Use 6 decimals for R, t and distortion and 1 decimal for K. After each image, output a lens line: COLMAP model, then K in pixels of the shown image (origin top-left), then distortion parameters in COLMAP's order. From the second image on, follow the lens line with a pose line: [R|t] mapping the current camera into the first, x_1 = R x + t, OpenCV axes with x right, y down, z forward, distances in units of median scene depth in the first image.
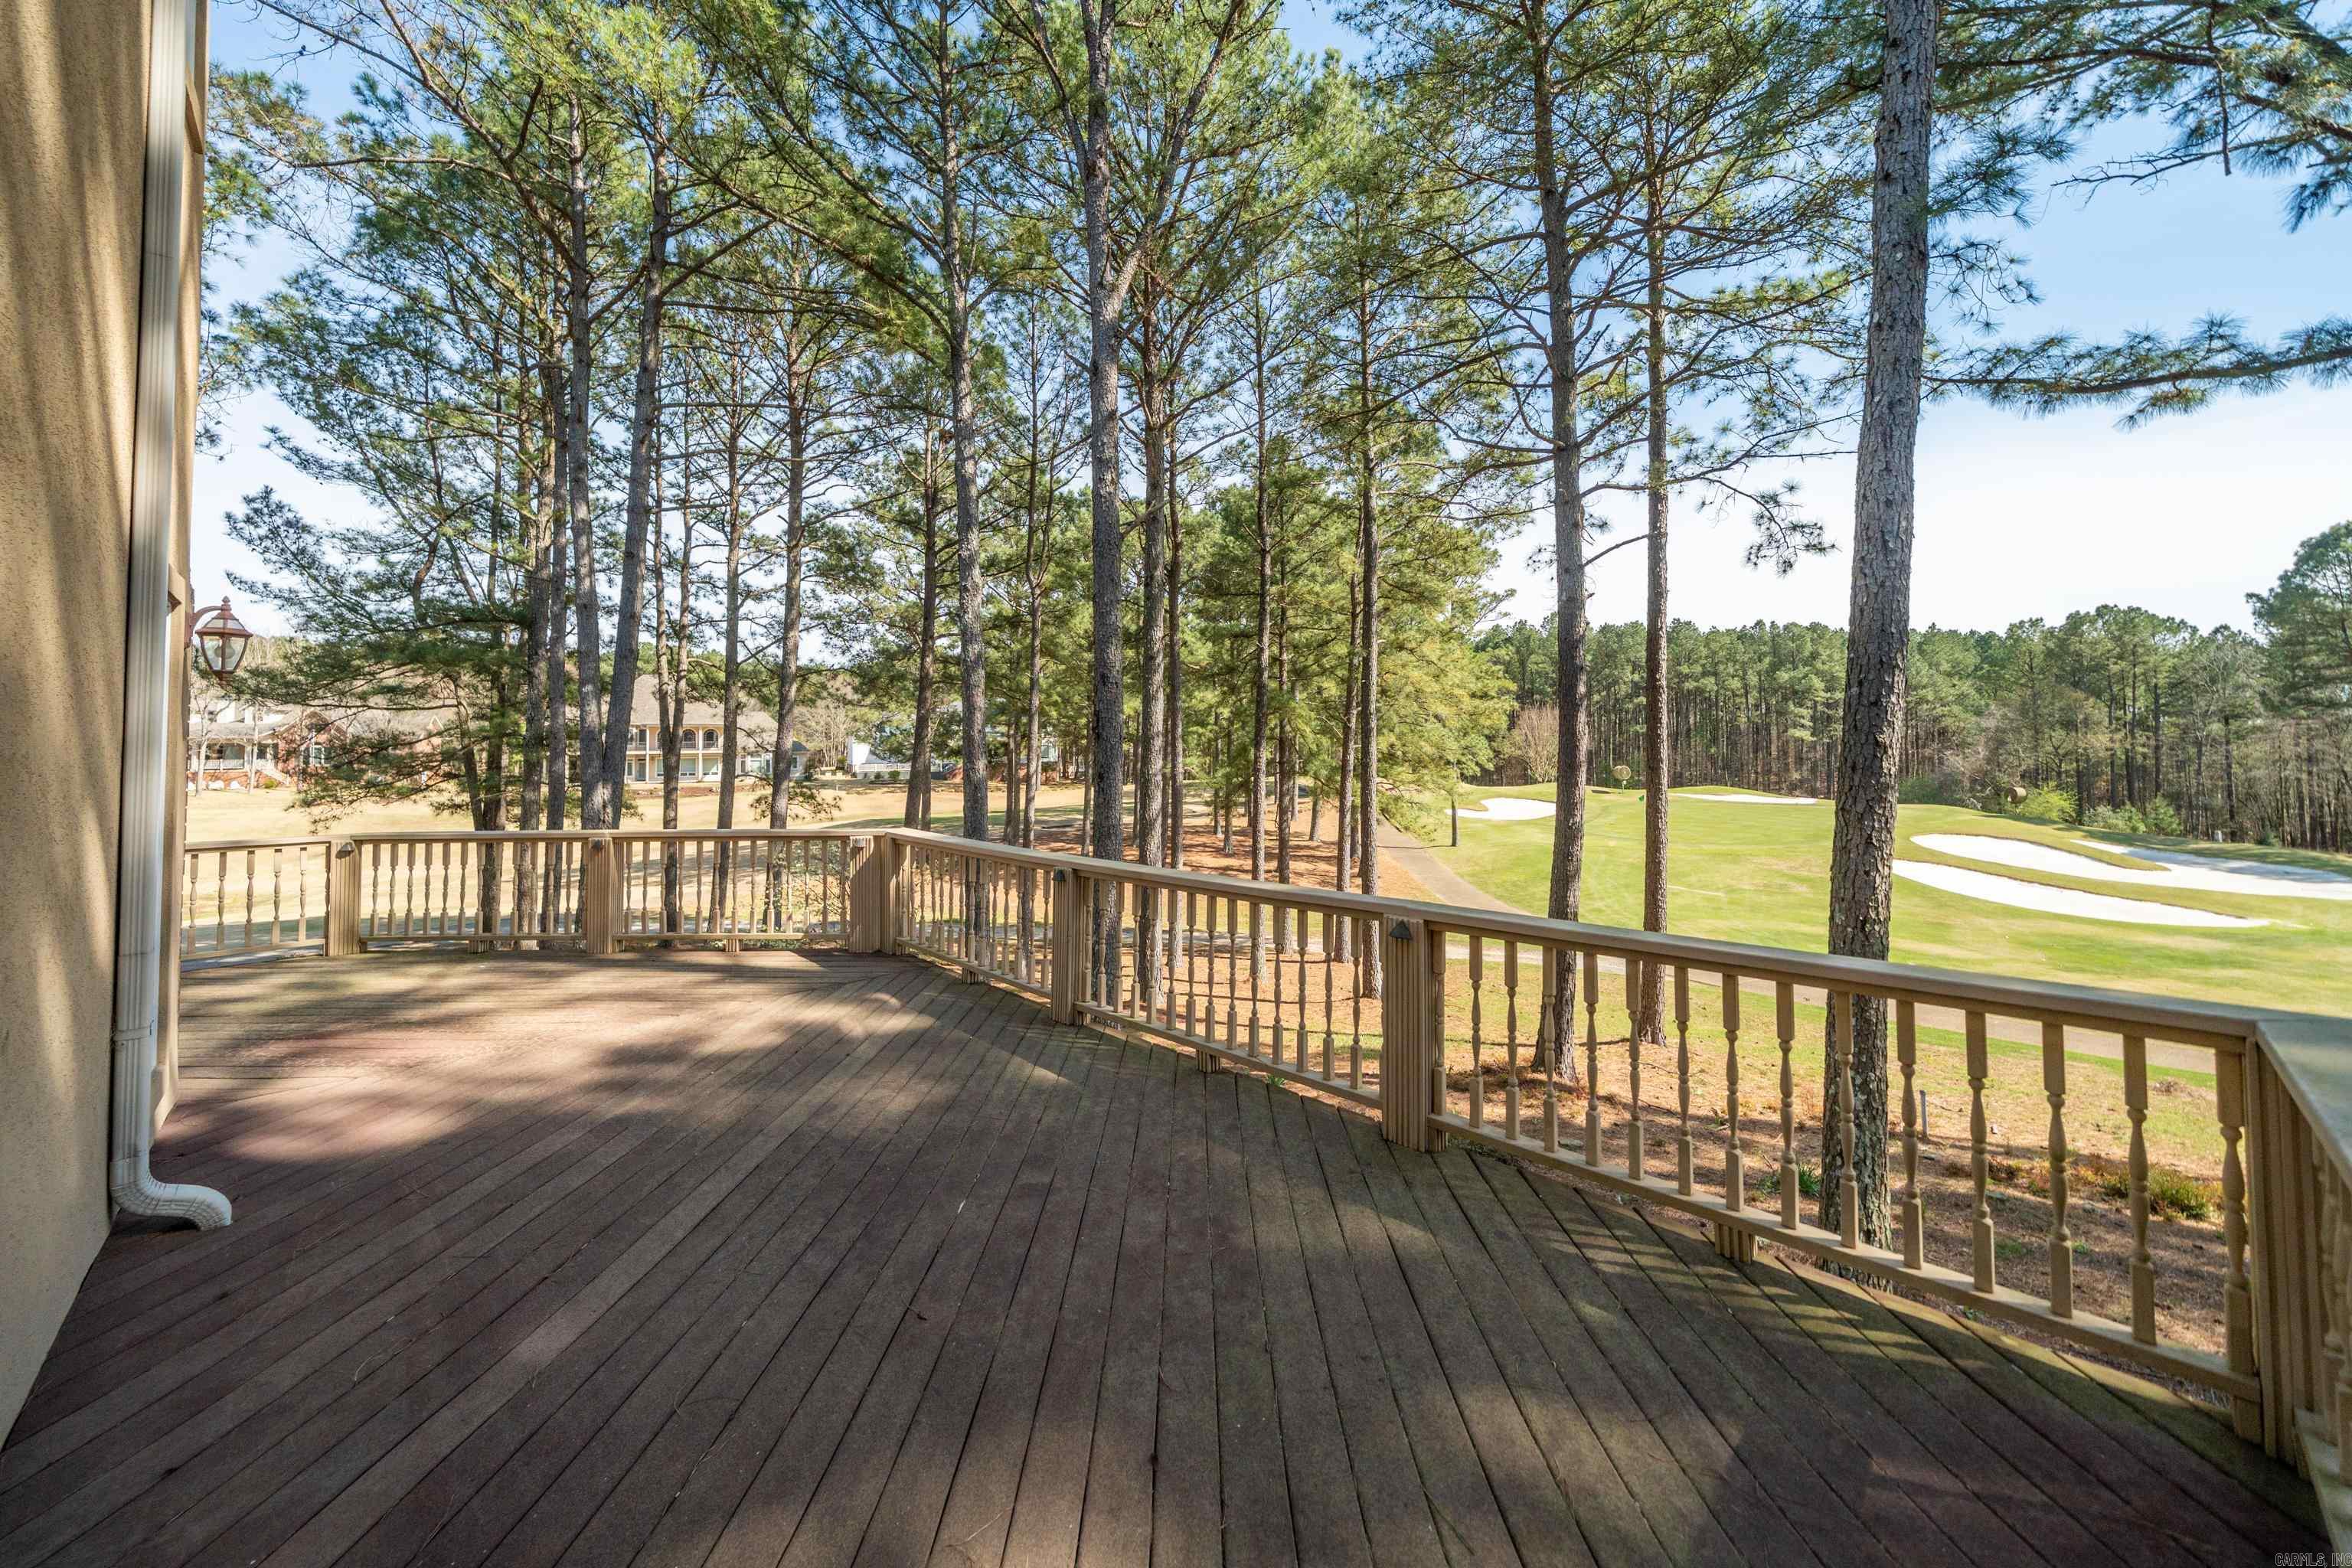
lens RADIAL K [[874.5, 0, 1182.1], [0, 874.5, 721.0], [0, 0, 1]] dist [-0.009931, -0.000082]
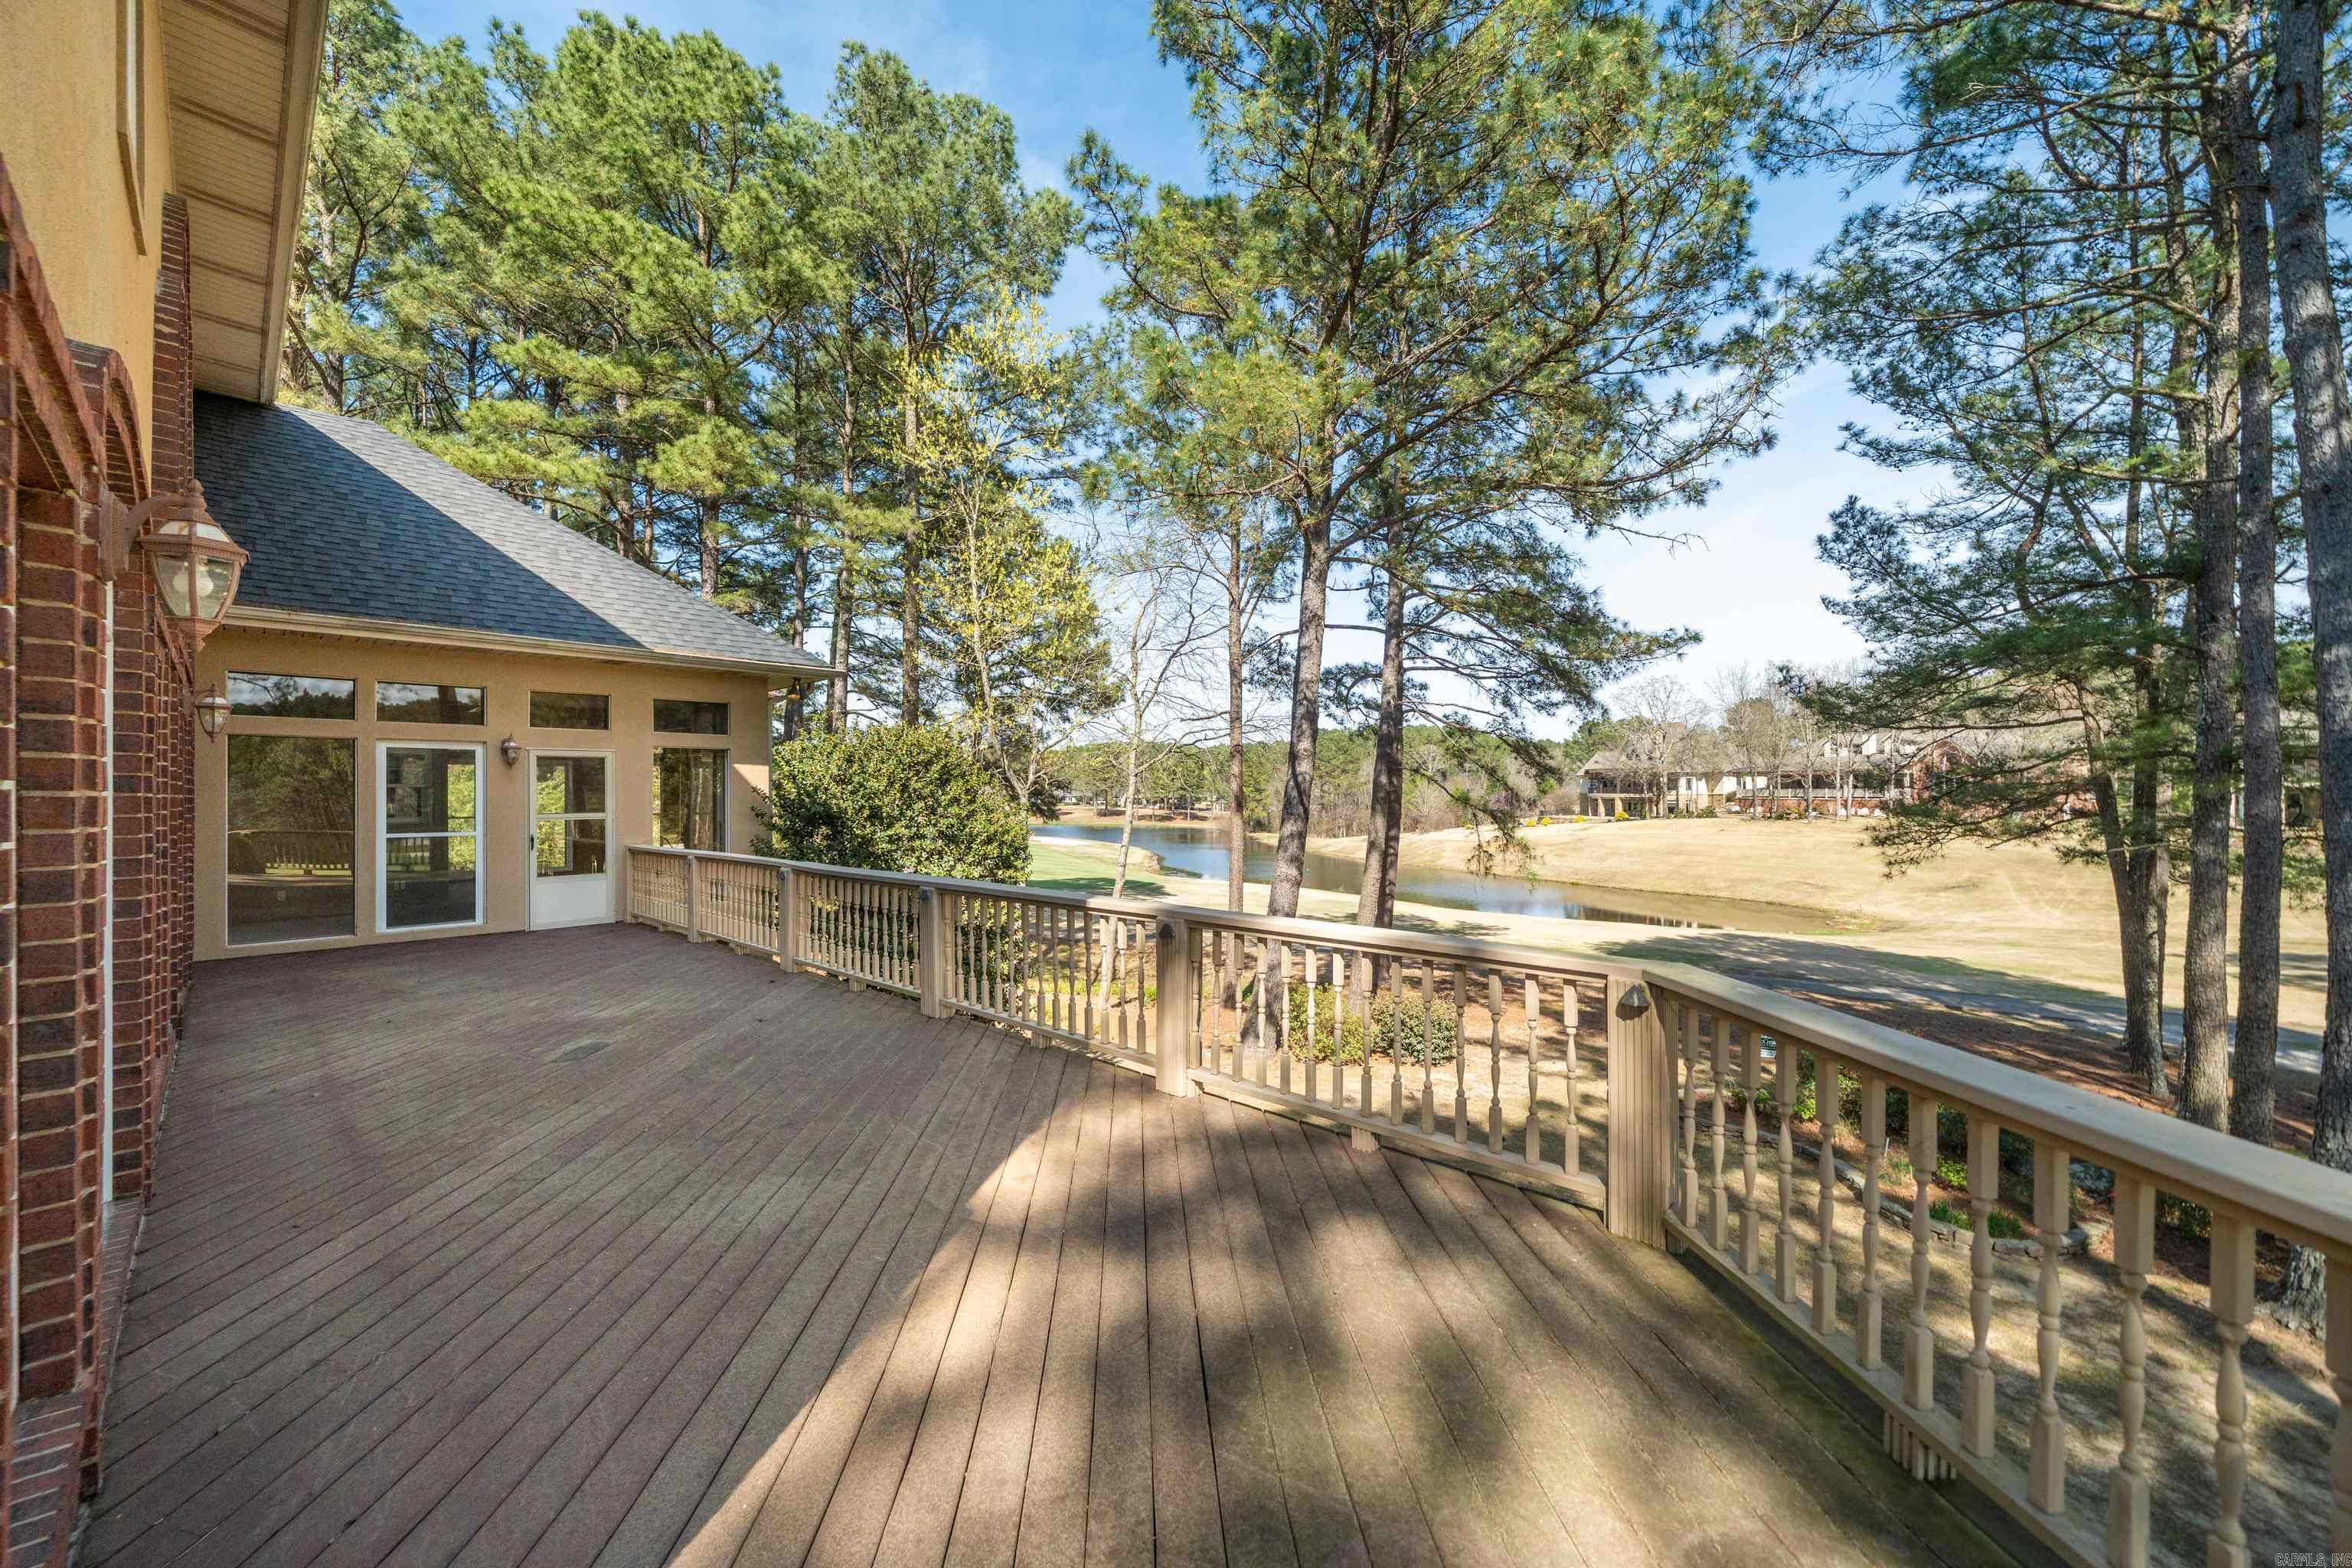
lens RADIAL K [[870.1, 0, 1176.0], [0, 870.1, 784.0], [0, 0, 1]] dist [-0.011727, -0.000003]
pose [[0.044522, 0.005522, -0.998993, -0.157859], [0.031022, 0.999495, 0.006907, 0.009545], [0.998527, -0.031299, 0.044329, 0.218124]]
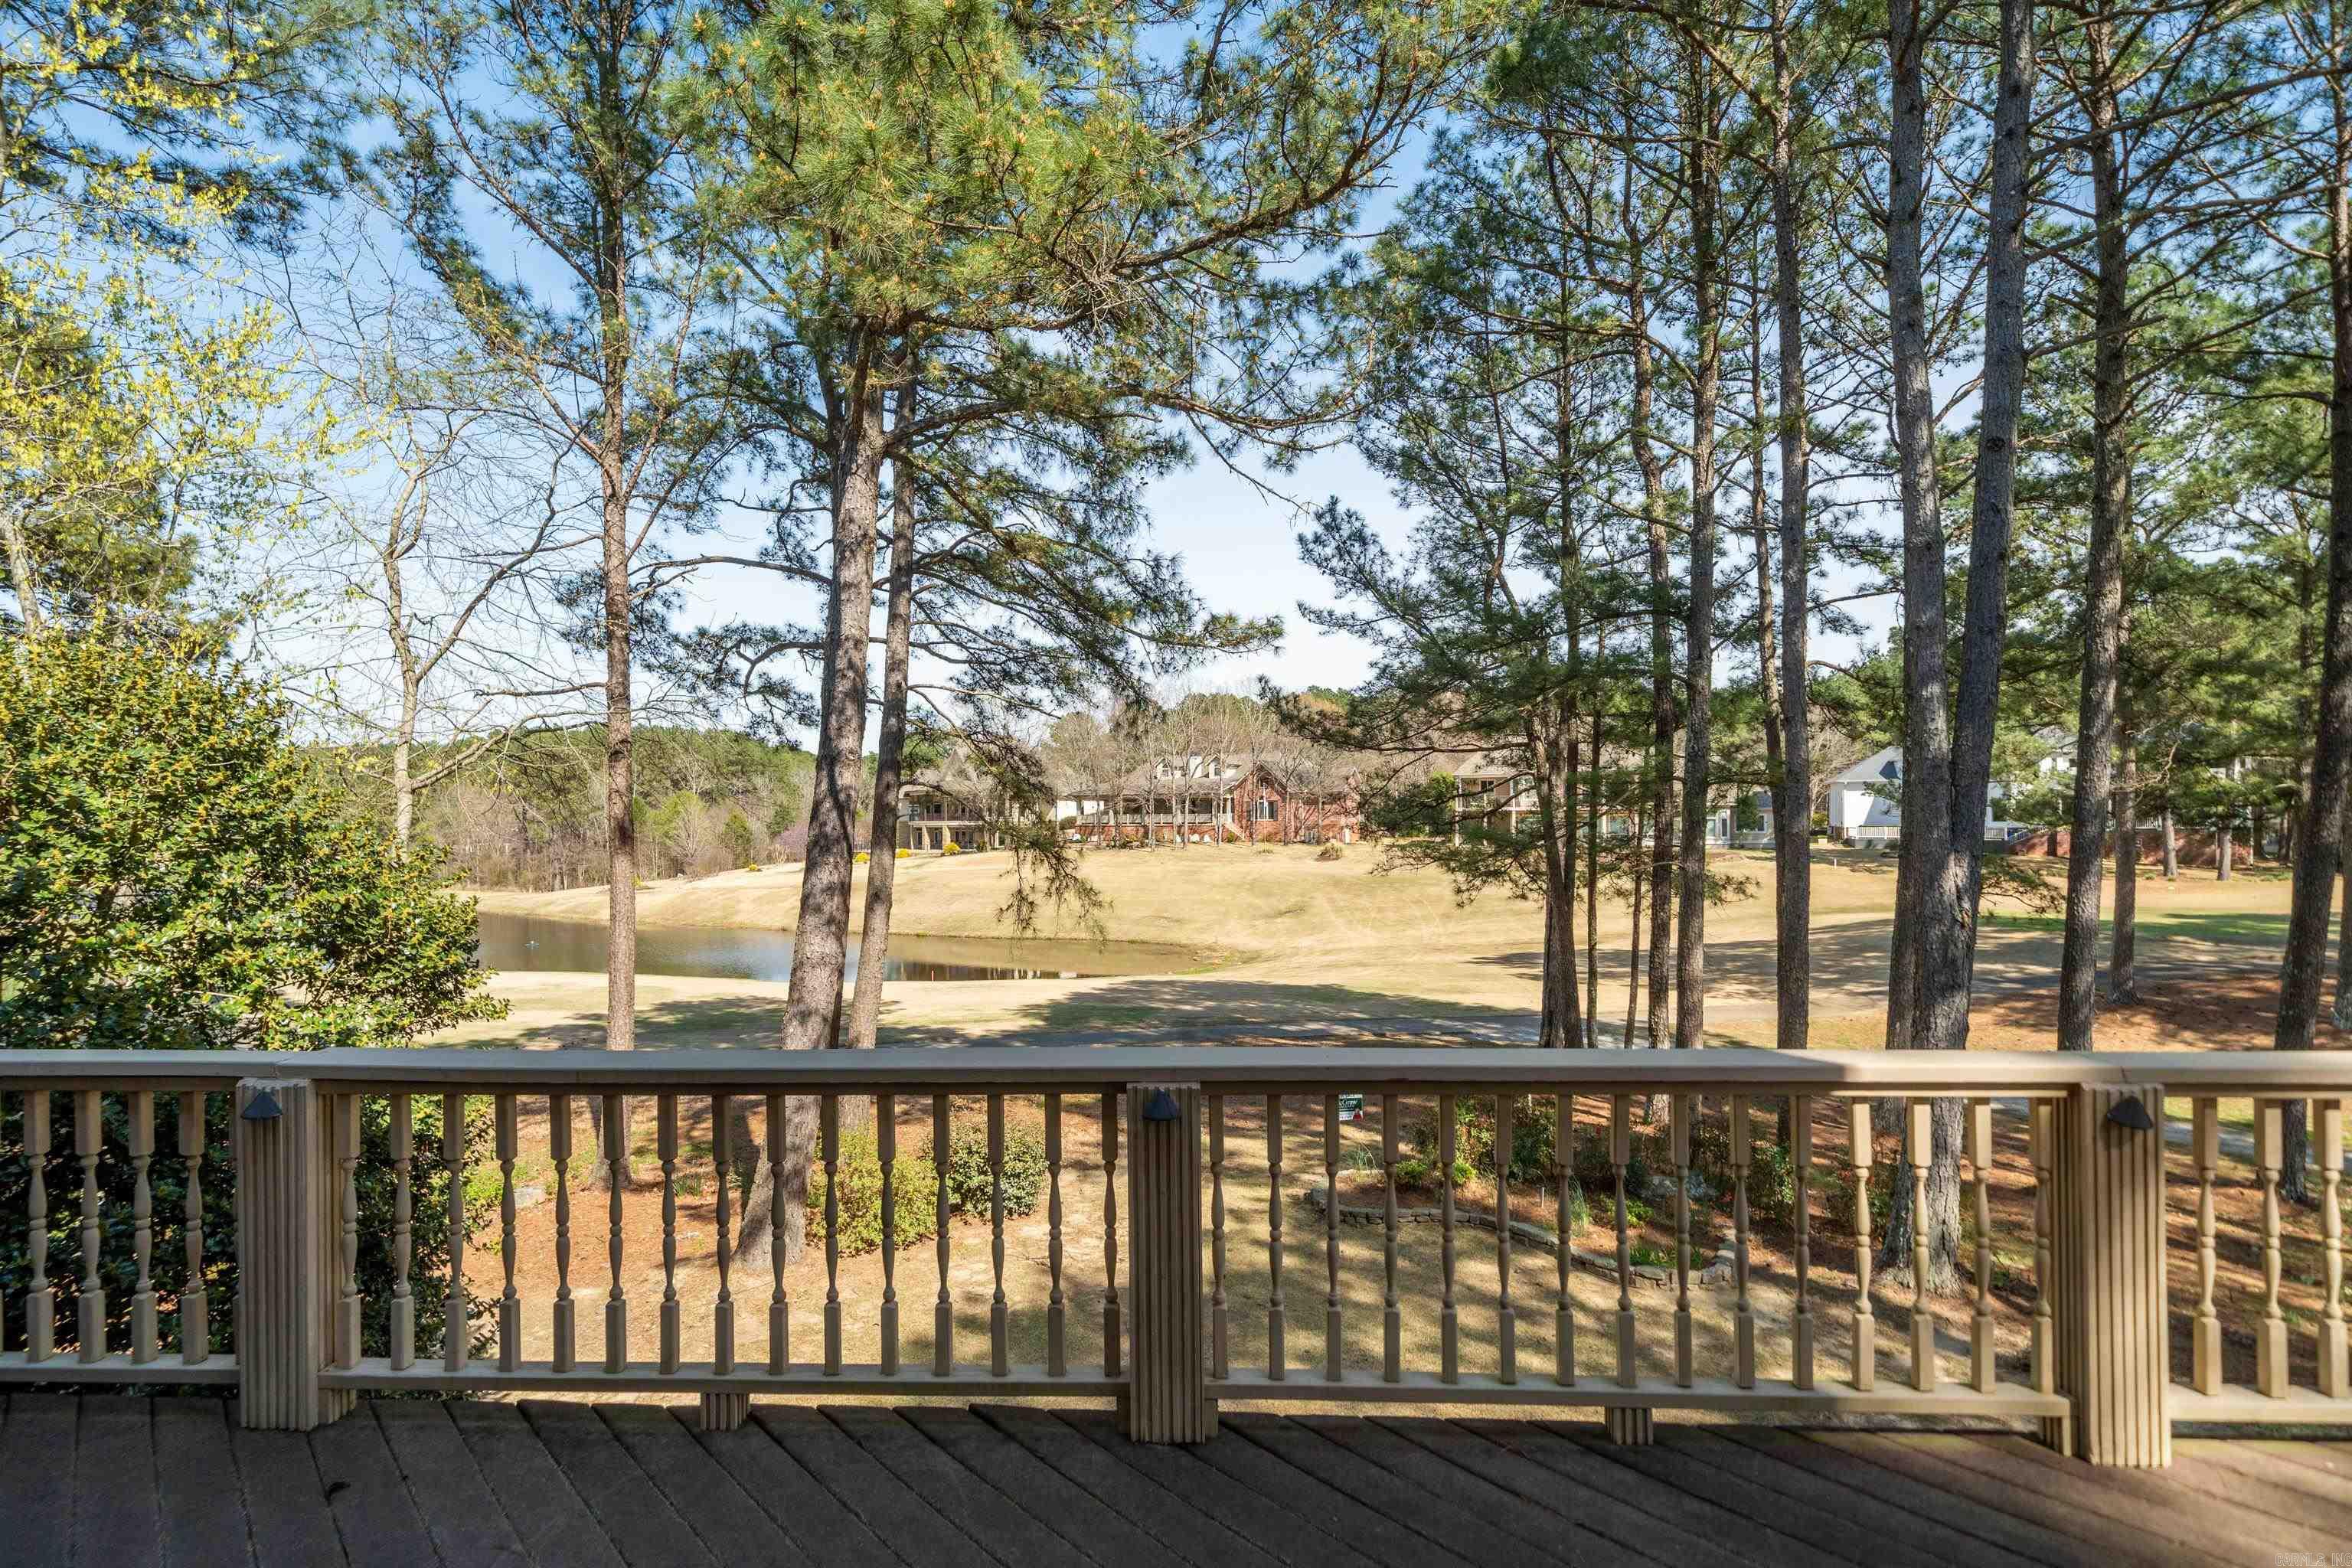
lens RADIAL K [[1149.9, 0, 1183.7], [0, 1149.9, 803.4], [0, 0, 1]] dist [-0.002498, 0.000161]
pose [[0.686129, -0.000683, -0.727480, -0.322088], [0.023064, 0.999517, 0.020815, 0.007662], [0.727114, -0.031060, 0.685814, 0.091664]]
